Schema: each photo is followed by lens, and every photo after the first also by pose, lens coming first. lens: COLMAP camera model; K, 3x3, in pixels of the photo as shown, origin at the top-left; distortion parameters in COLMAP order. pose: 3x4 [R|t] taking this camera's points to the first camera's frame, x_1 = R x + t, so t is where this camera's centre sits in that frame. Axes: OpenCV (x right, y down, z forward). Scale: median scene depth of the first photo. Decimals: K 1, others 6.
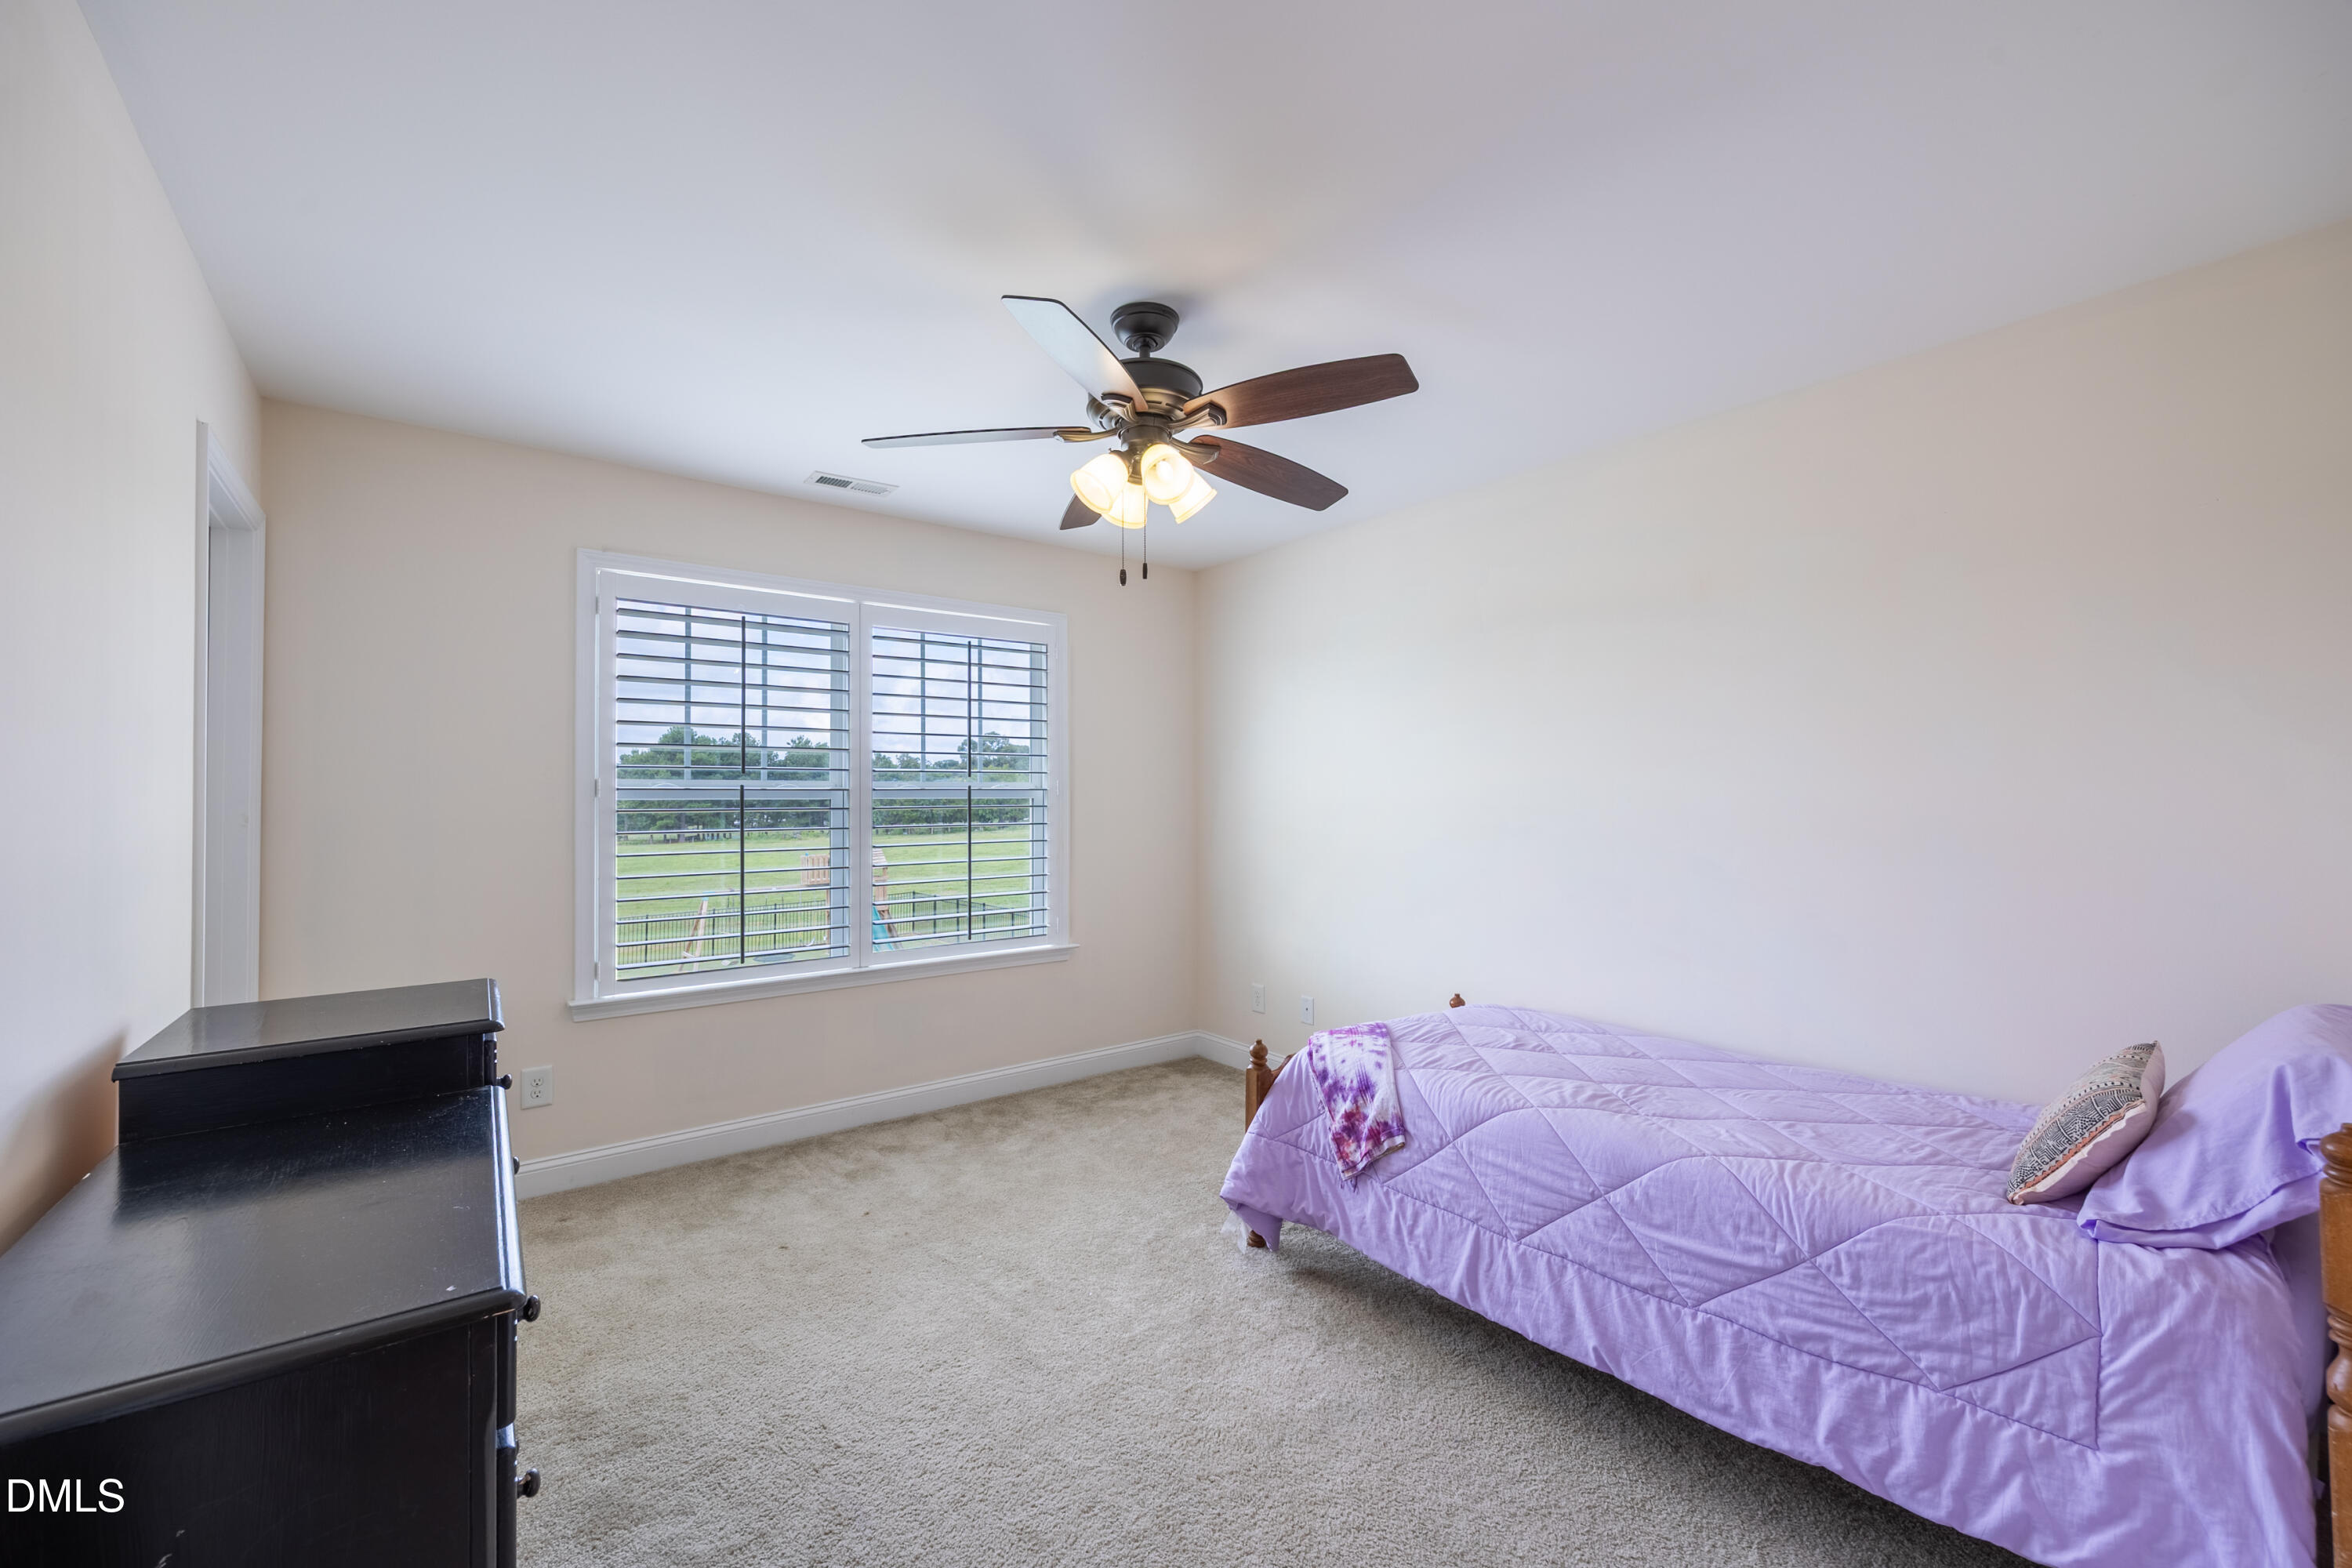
lens RADIAL K [[909.2, 0, 1167.8], [0, 909.2, 795.6], [0, 0, 1]] dist [0.000042, 0.000235]
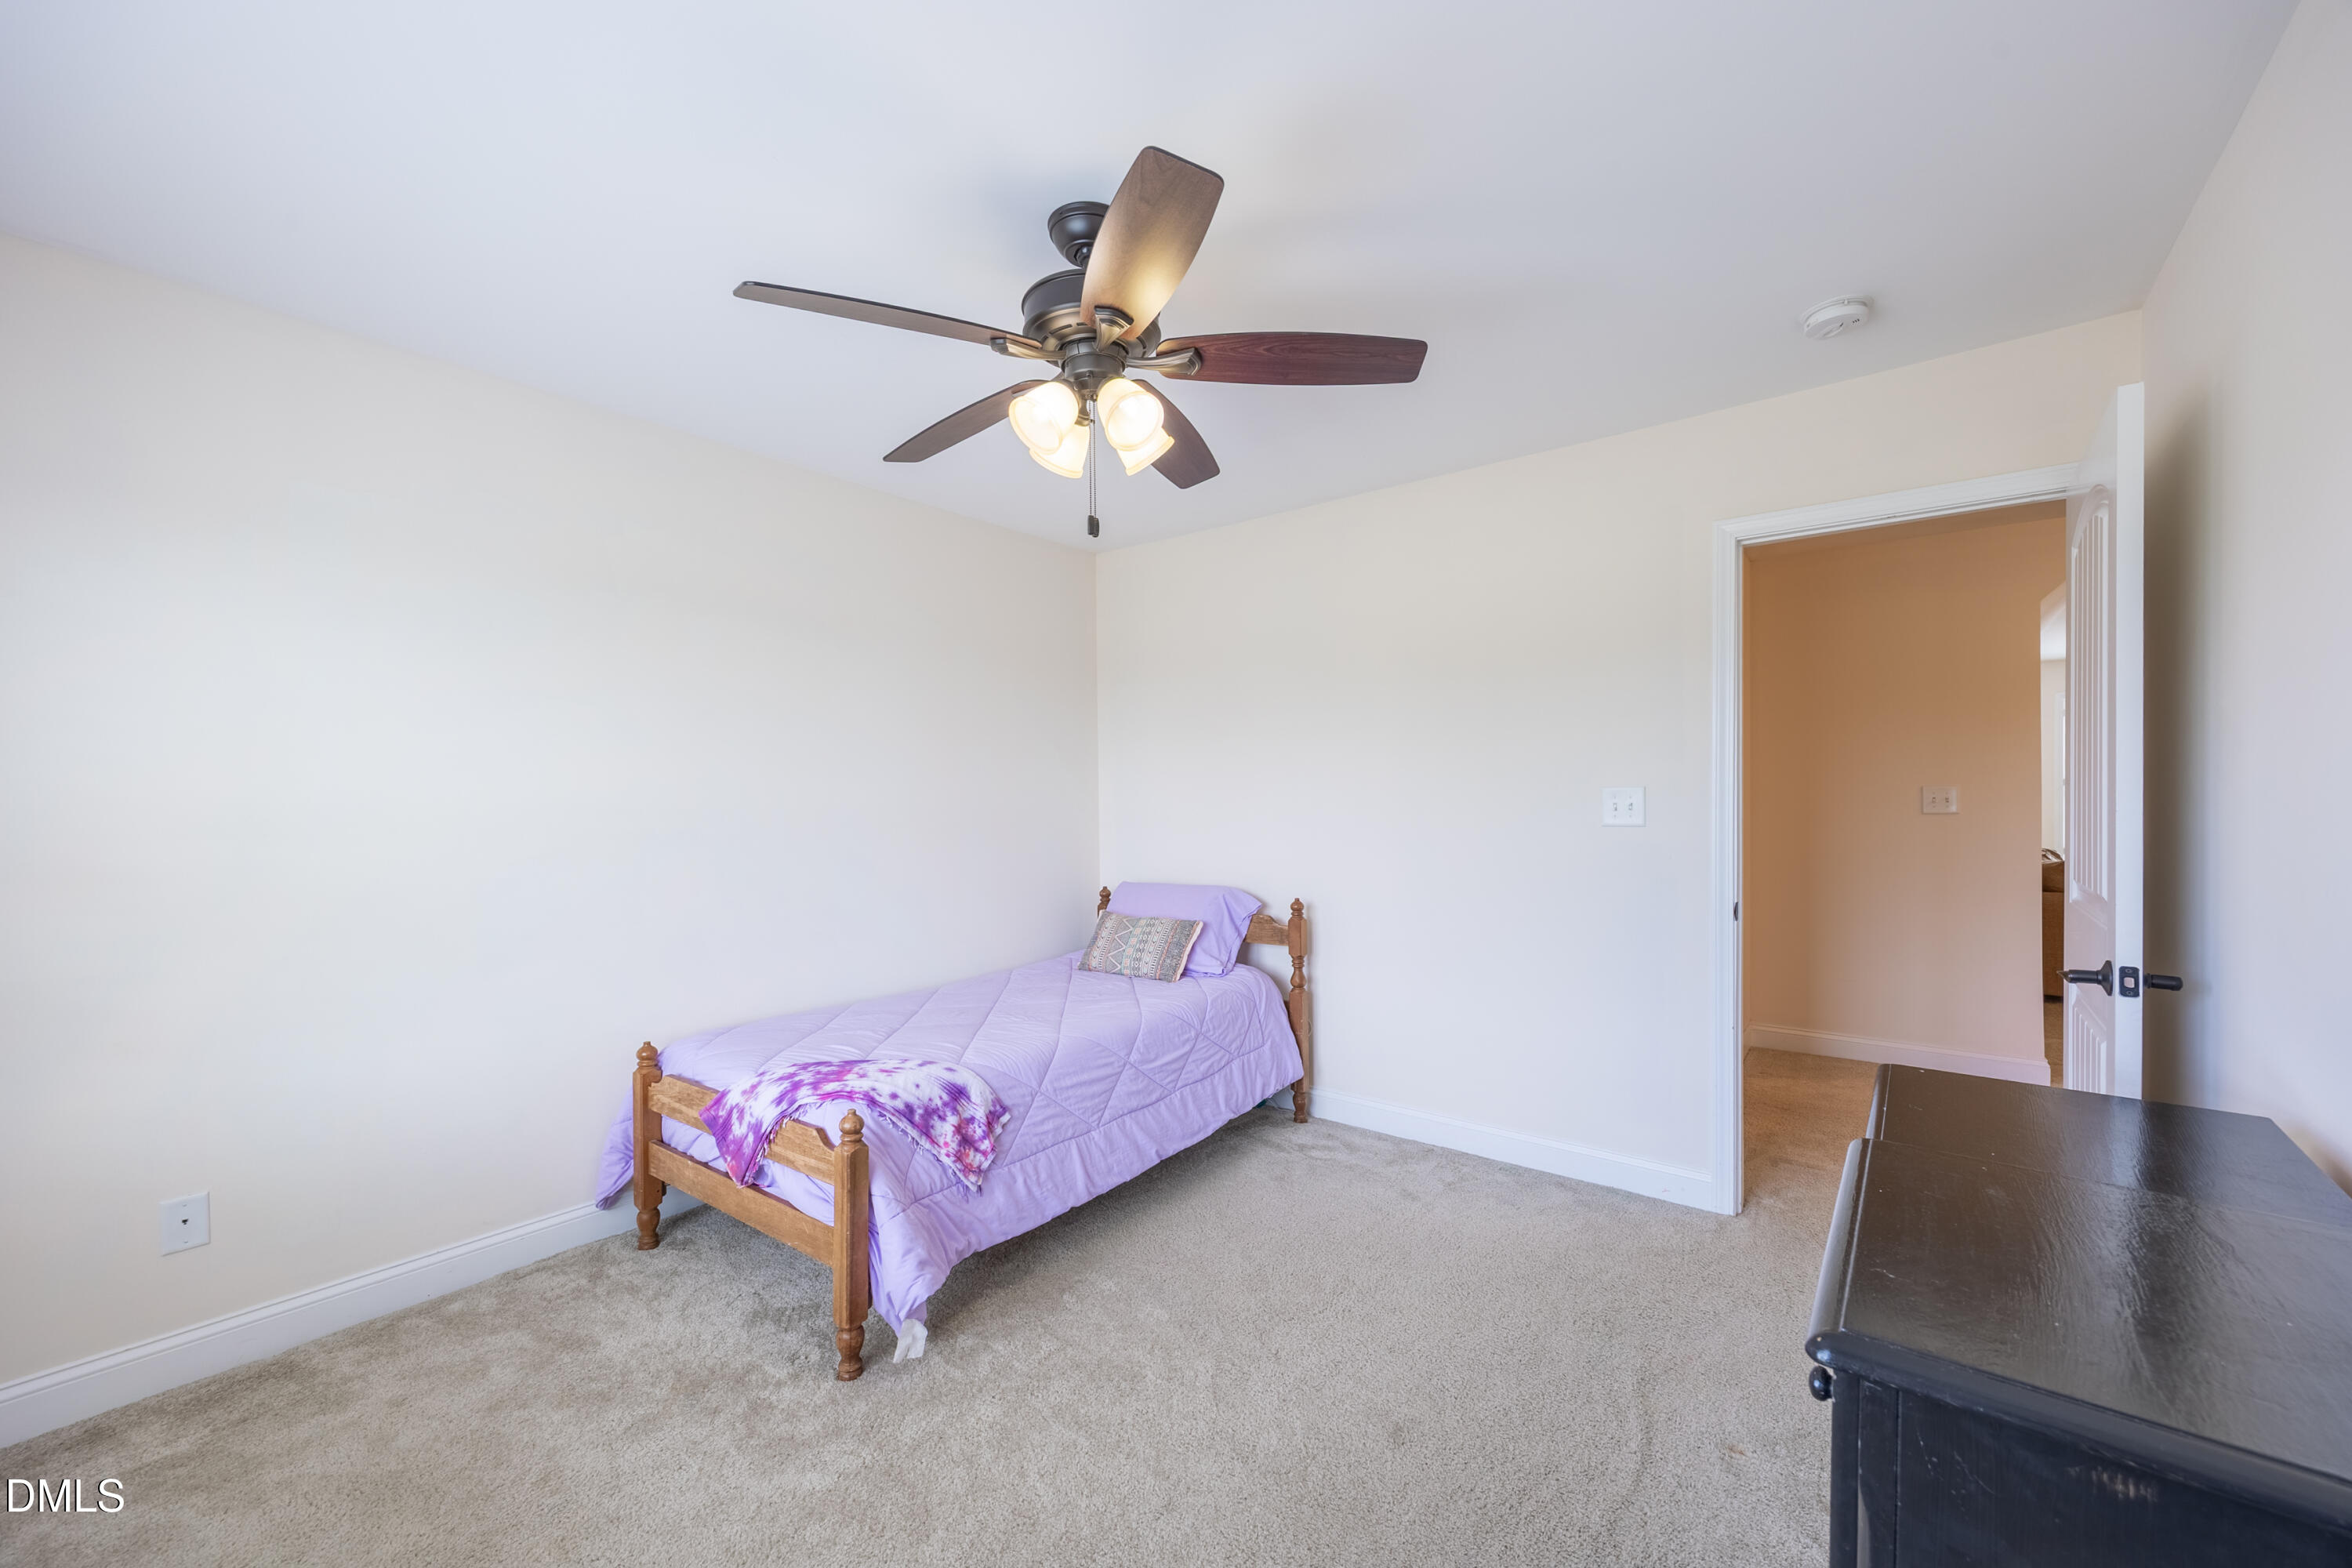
lens RADIAL K [[909.2, 0, 1167.8], [0, 909.2, 795.6], [0, 0, 1]] dist [0.000042, 0.000235]
pose [[-0.238628, -0.003025, 0.971106, -0.929650], [-0.008878, 0.999960, 0.000934, -0.000931], [-0.971070, -0.008399, -0.238646, 1.213037]]
